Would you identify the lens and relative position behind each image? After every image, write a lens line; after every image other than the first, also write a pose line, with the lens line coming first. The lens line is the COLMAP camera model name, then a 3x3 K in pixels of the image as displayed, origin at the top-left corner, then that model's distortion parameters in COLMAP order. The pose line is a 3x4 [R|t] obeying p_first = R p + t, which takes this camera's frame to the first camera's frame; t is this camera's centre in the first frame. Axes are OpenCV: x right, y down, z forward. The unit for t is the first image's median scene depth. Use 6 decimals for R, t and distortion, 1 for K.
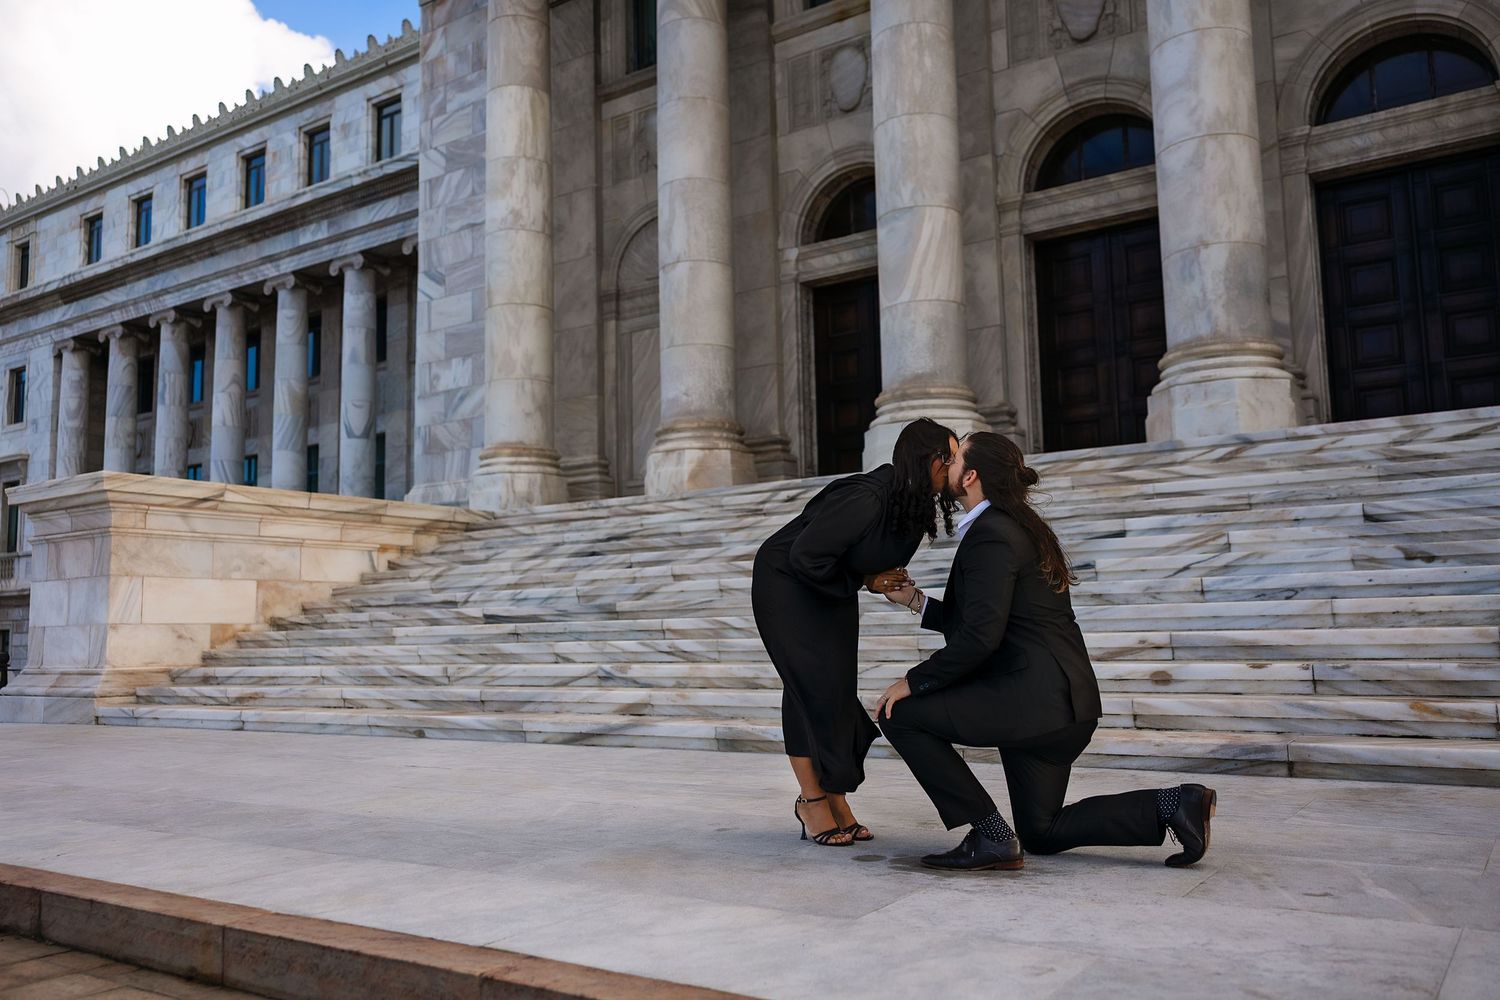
lens RADIAL K [[1218.0, 0, 750.0], [0, 1218.0, 500.0], [0, 0, 1]] dist [0.016241, -0.000770]
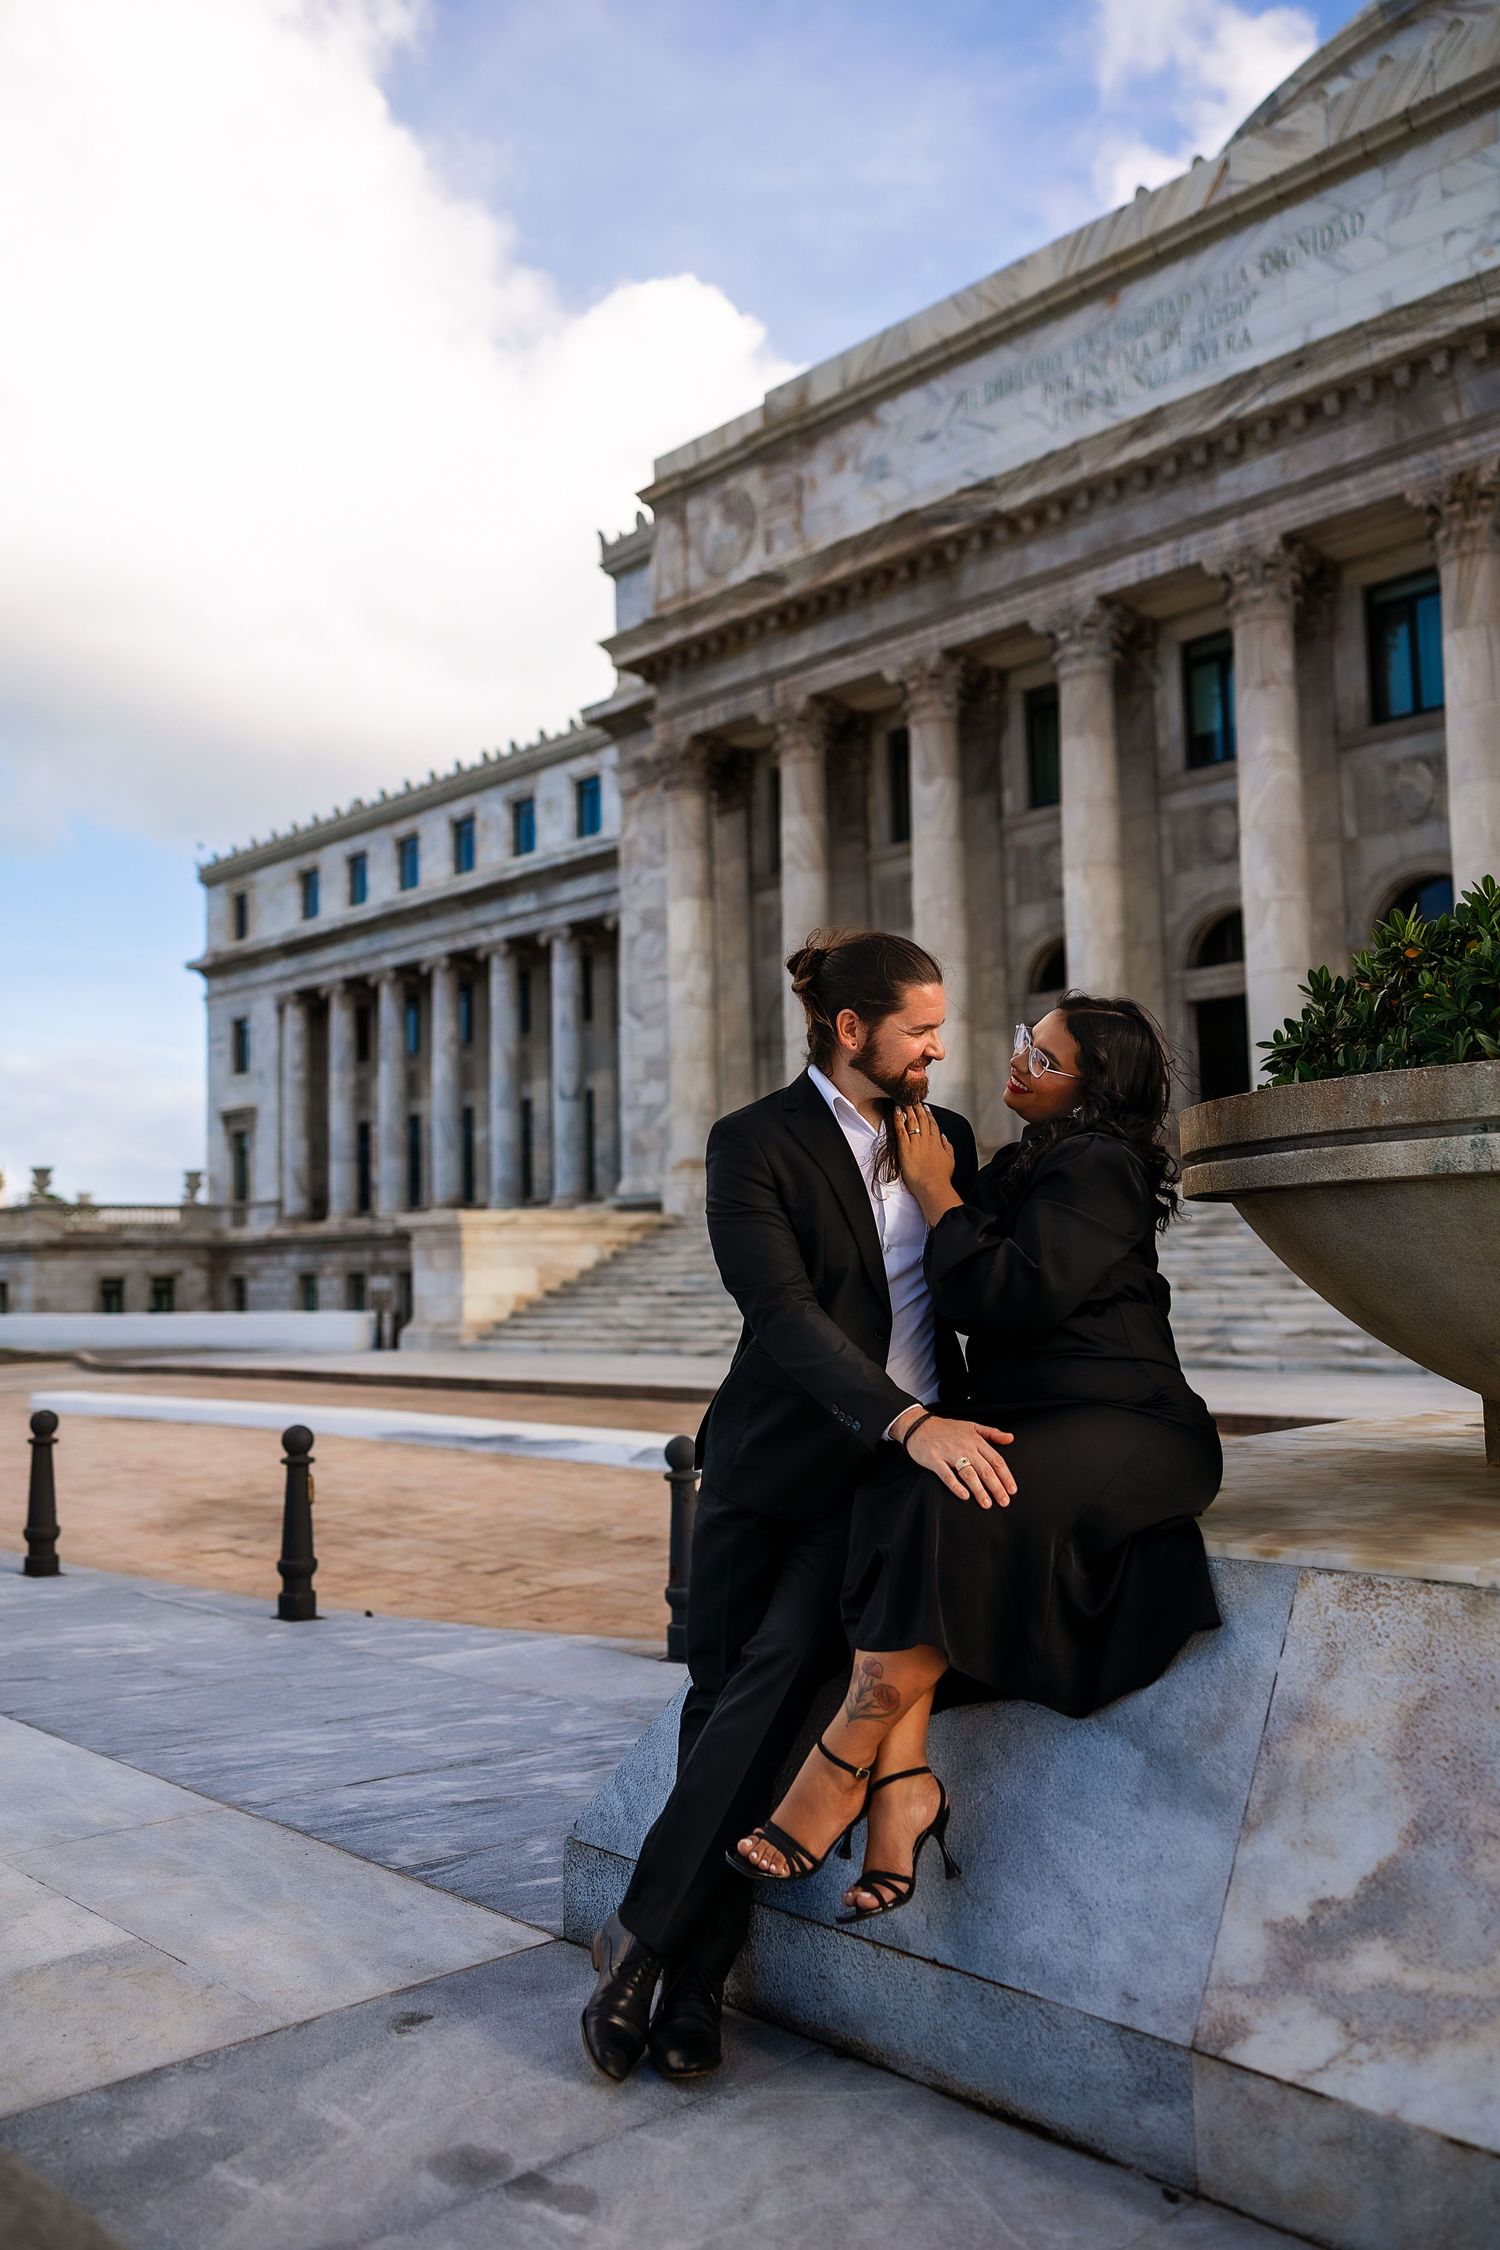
lens RADIAL K [[1827.0, 0, 750.0], [0, 1827.0, 1125.0], [0, 0, 1]] dist [0.016241, -0.000770]
pose [[0.980596, -0.019333, -0.195086, 0.288291], [0.026386, 0.999086, 0.033624, -0.158941], [0.194257, -0.038119, 0.980210, -1.071394]]
